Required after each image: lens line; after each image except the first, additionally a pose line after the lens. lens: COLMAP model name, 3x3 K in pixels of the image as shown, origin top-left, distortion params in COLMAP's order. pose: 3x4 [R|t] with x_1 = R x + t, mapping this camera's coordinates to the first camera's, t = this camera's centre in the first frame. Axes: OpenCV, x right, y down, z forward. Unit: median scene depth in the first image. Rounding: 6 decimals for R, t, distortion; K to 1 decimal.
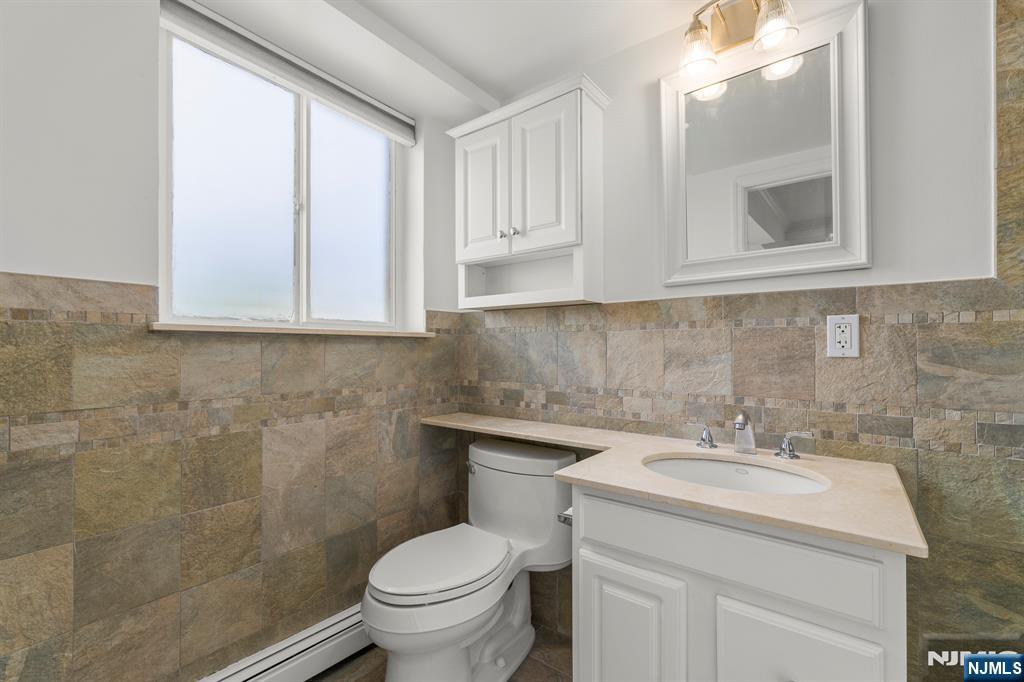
lens RADIAL K [[437.4, 0, 516.8], [0, 437.4, 343.7], [0, 0, 1]] dist [0.001502, 0.000068]
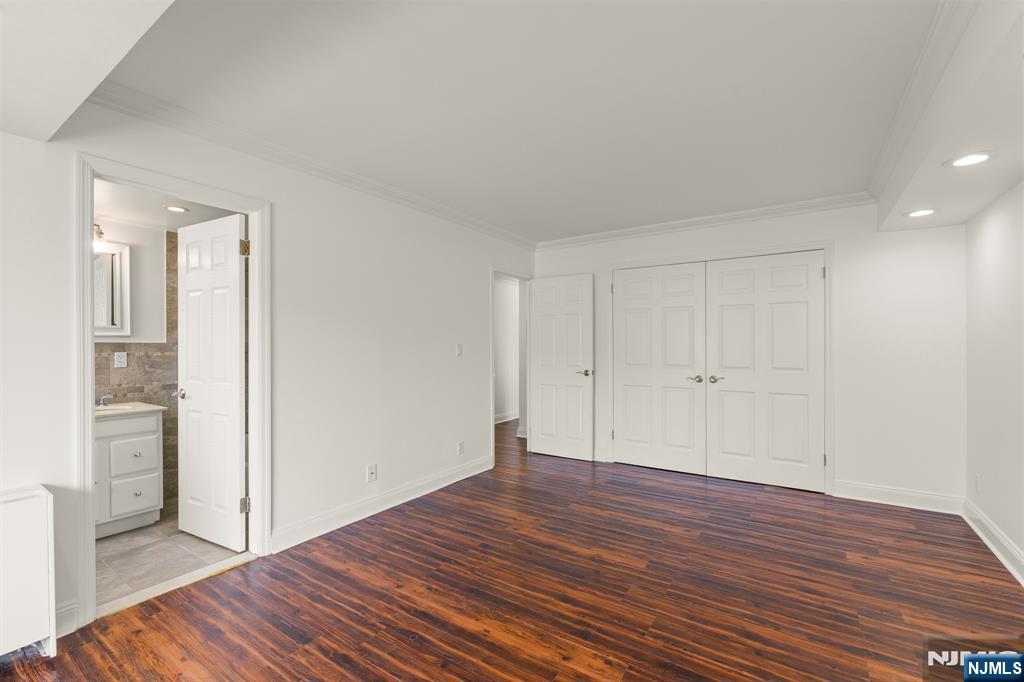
lens RADIAL K [[437.4, 0, 514.2], [0, 437.4, 347.5], [0, 0, 1]] dist [0.001502, 0.000068]
pose [[-0.066482, -0.004487, 0.997778, -1.987318], [-0.003834, 0.999984, 0.004241, -0.105412], [-0.997780, -0.003543, -0.066498, -1.188846]]
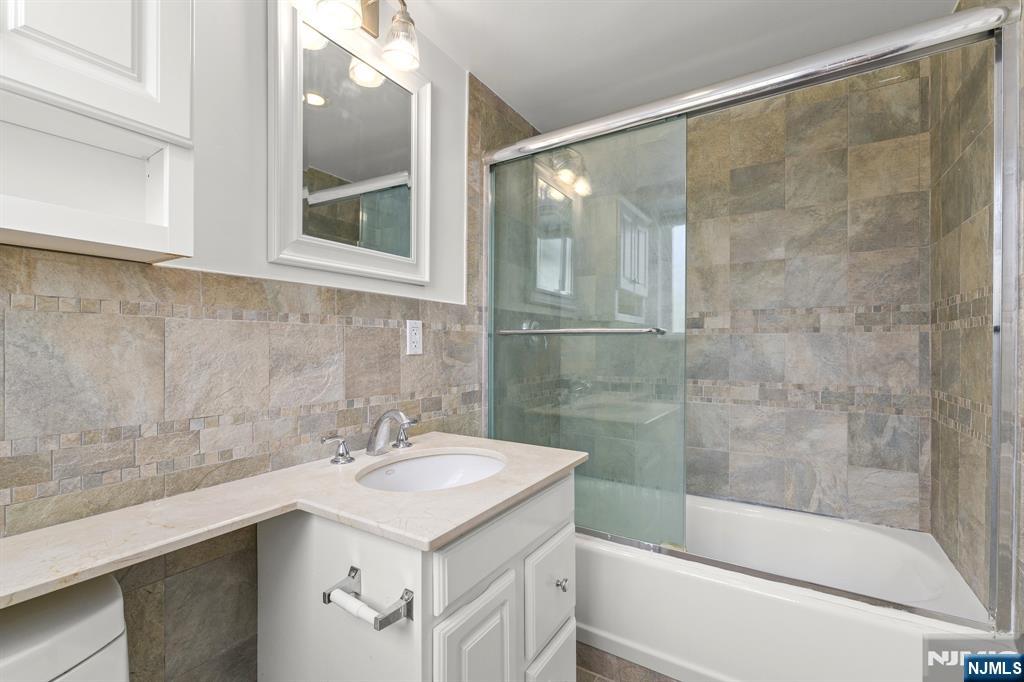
lens RADIAL K [[437.4, 0, 514.1], [0, 437.4, 344.3], [0, 0, 1]] dist [0.001502, 0.000068]
pose [[-0.085843, 0.002599, 0.996305, -0.452774], [-0.011061, 0.999932, -0.003561, 0.002816], [-0.996247, -0.011325, -0.085808, 0.735679]]
